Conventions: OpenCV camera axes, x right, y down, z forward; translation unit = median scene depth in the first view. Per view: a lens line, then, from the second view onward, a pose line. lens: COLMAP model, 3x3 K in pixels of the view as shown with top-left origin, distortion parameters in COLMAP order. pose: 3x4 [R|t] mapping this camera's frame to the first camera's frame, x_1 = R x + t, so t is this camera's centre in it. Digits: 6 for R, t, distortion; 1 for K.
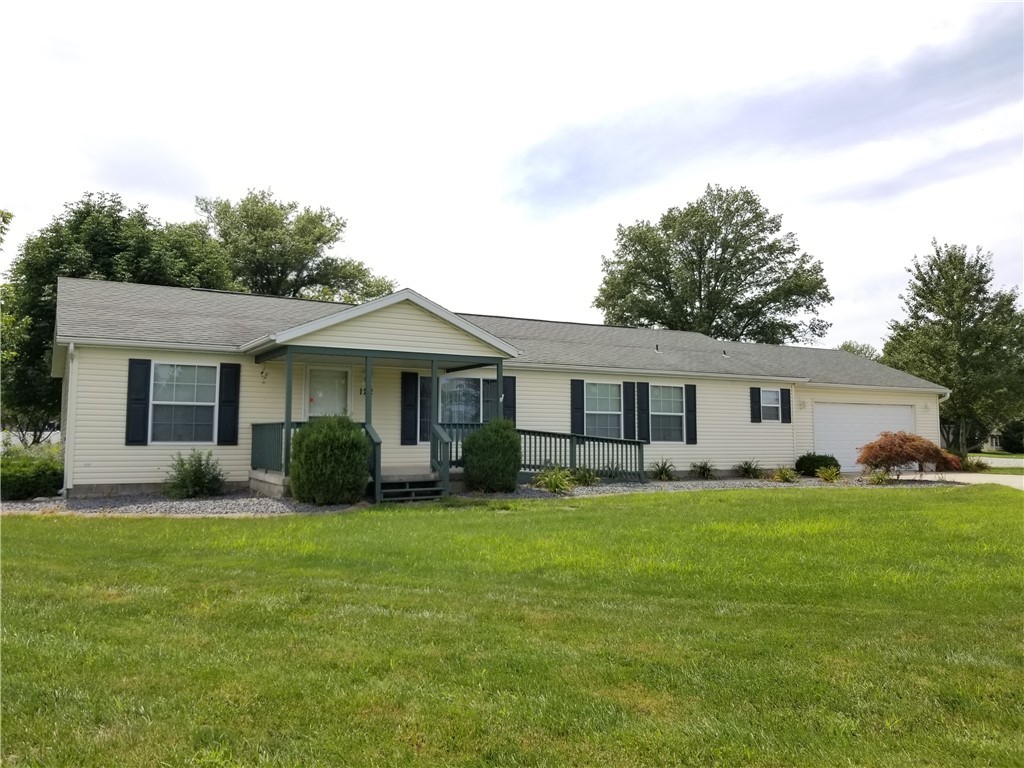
lens RADIAL K [[814.7, 0, 512.0], [0, 814.7, 384.0], [0, 0, 1]] dist [-0.012072, -0.014242]
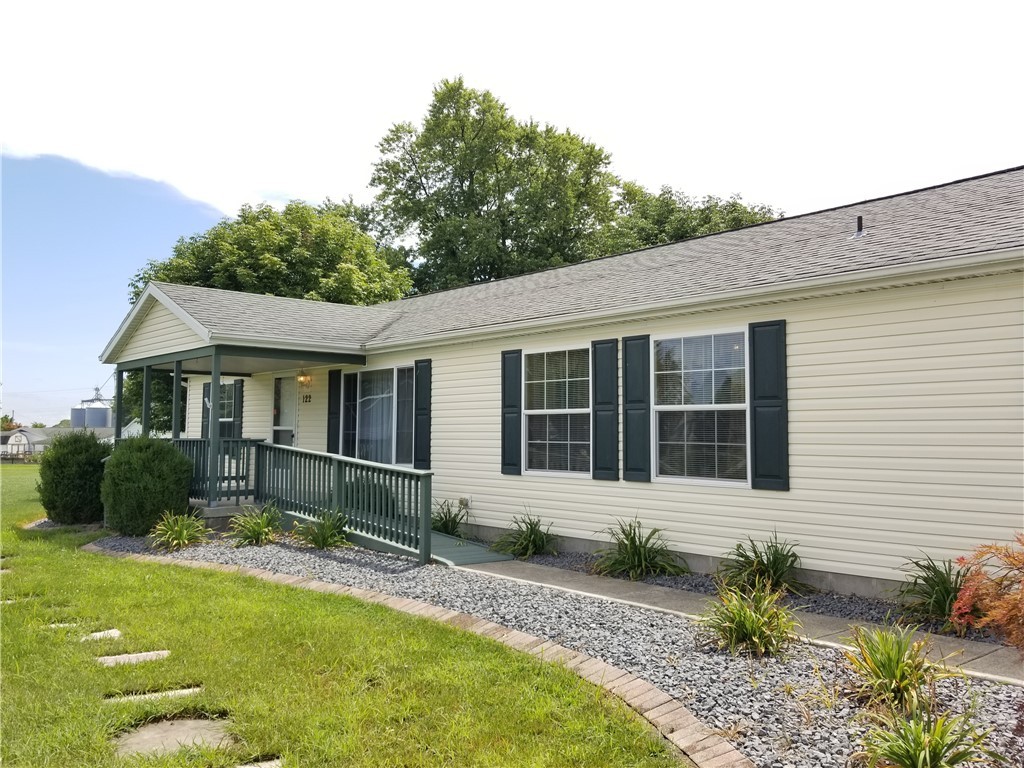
lens RADIAL K [[814.7, 0, 512.0], [0, 814.7, 384.0], [0, 0, 1]] dist [-0.012072, -0.014242]
pose [[0.238415, -0.091406, -0.966852, 0.554201], [0.018478, 0.995808, -0.089586, 0.059759], [0.970988, 0.003493, 0.239104, 0.835727]]
